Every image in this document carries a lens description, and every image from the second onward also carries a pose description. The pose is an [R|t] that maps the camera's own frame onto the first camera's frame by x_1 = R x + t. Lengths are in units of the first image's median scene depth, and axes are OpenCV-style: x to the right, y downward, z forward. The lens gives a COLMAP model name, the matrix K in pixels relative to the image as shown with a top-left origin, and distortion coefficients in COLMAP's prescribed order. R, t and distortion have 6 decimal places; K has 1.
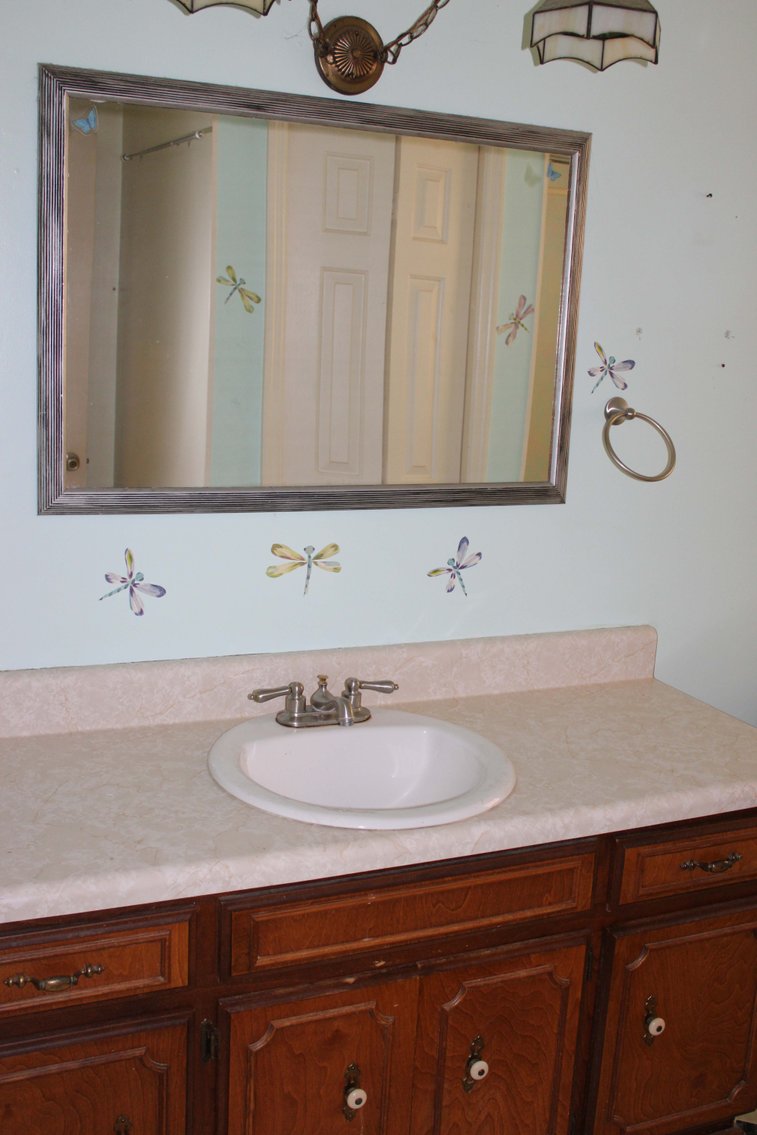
lens RADIAL K [[1203.9, 0, 371.9], [0, 1203.9, 573.8], [0, 0, 1]] dist [-0.068130, 0.000000]
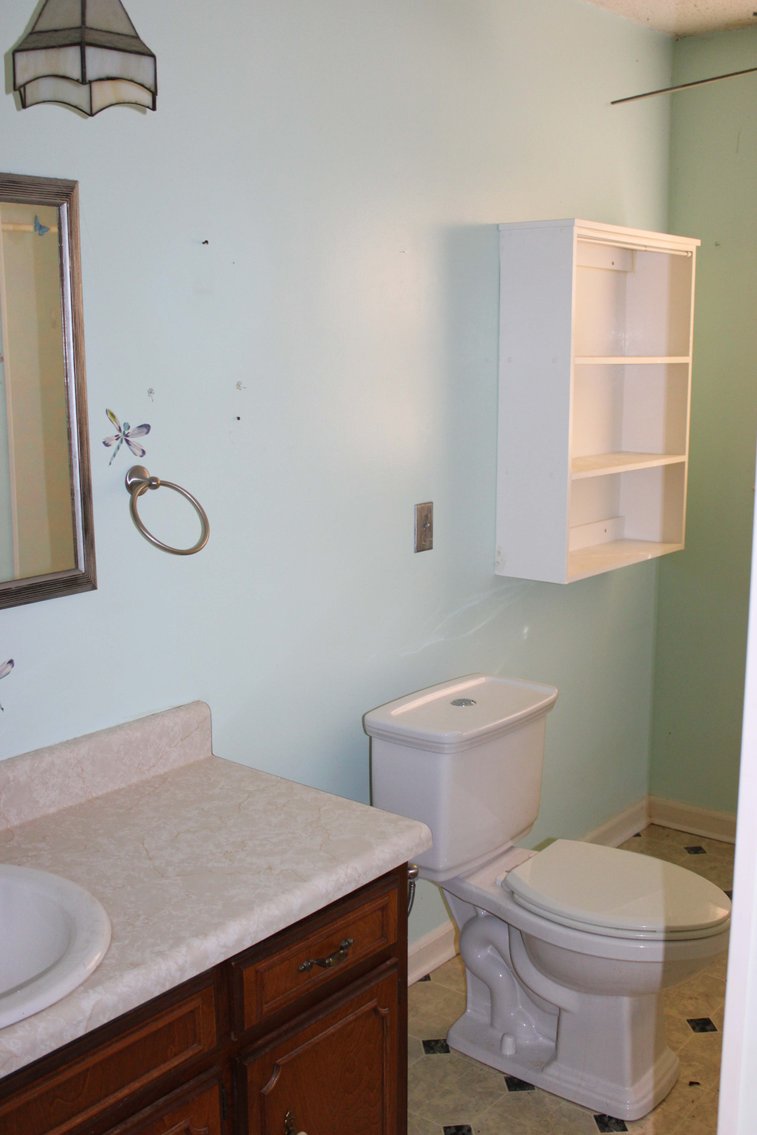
lens RADIAL K [[1203.9, 0, 376.0], [0, 1203.9, 574.9], [0, 0, 1]] dist [-0.068130, 0.000000]
pose [[0.891803, -0.136490, 0.431344, -0.042903], [0.139176, 0.989939, 0.025500, -0.067326], [-0.430485, 0.037292, 0.901827, 0.102942]]
